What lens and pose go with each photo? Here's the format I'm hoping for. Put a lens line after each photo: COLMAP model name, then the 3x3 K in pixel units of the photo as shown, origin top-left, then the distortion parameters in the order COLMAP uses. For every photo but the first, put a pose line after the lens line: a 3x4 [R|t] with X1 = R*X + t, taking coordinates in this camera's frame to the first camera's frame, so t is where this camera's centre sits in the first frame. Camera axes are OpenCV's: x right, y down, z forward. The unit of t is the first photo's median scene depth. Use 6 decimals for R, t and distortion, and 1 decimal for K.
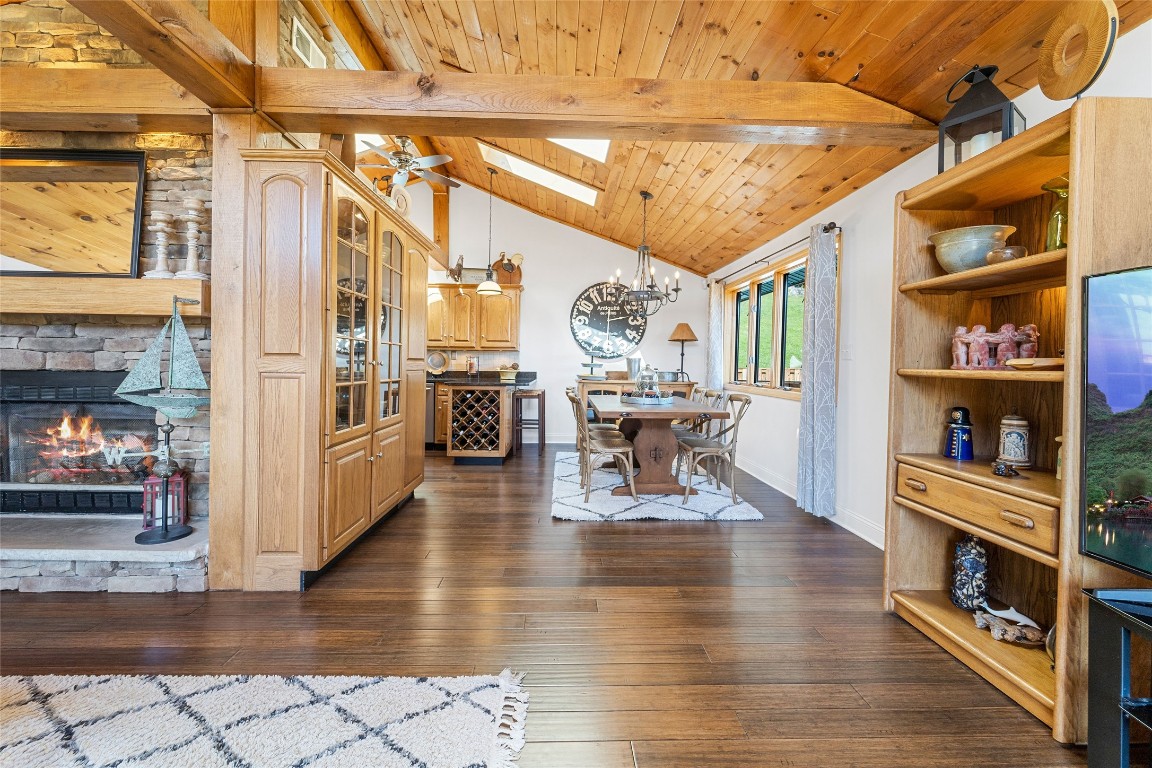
lens RADIAL K [[476.4, 0, 572.6], [0, 476.4, 363.4], [0, 0, 1]] dist [0.018544, 0.000310]
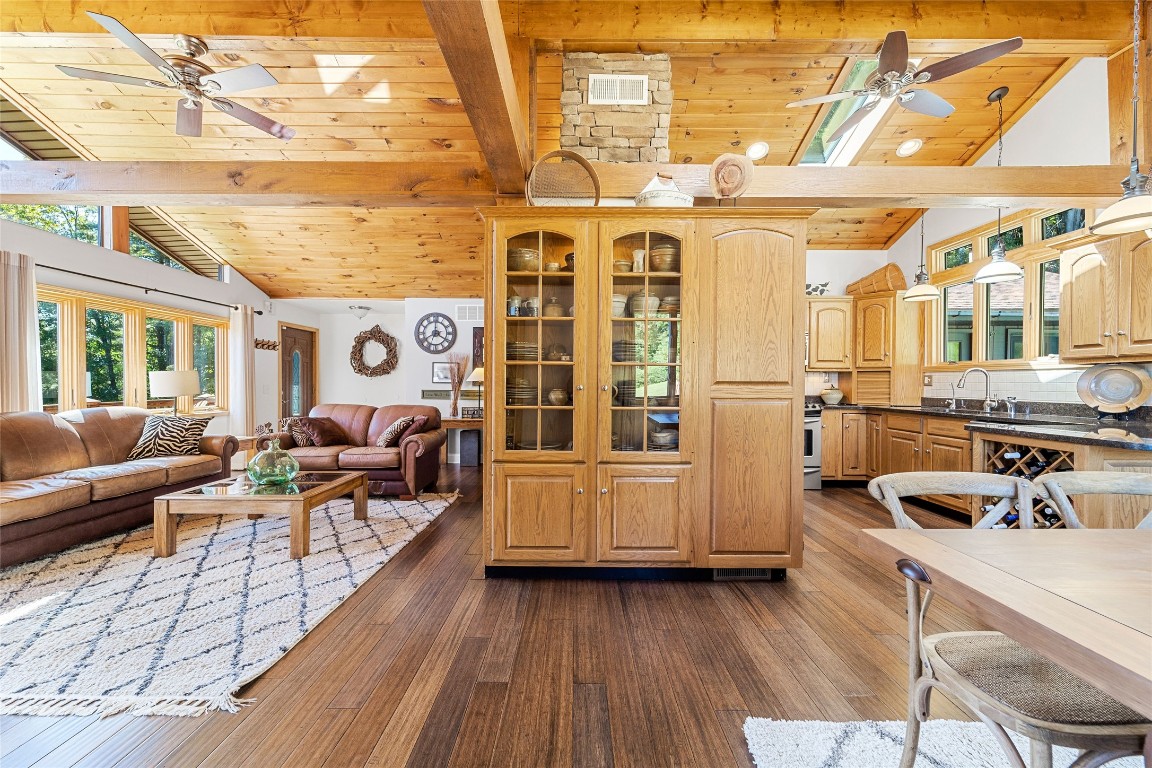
lens RADIAL K [[476.4, 0, 577.1], [0, 476.4, 388.2], [0, 0, 1]] dist [0.018544, 0.000310]
pose [[-0.022672, -0.008575, -0.999706, 0.424739], [-0.008986, 0.999925, -0.008373, 0.011118], [0.999703, 0.008794, -0.022747, 0.864506]]
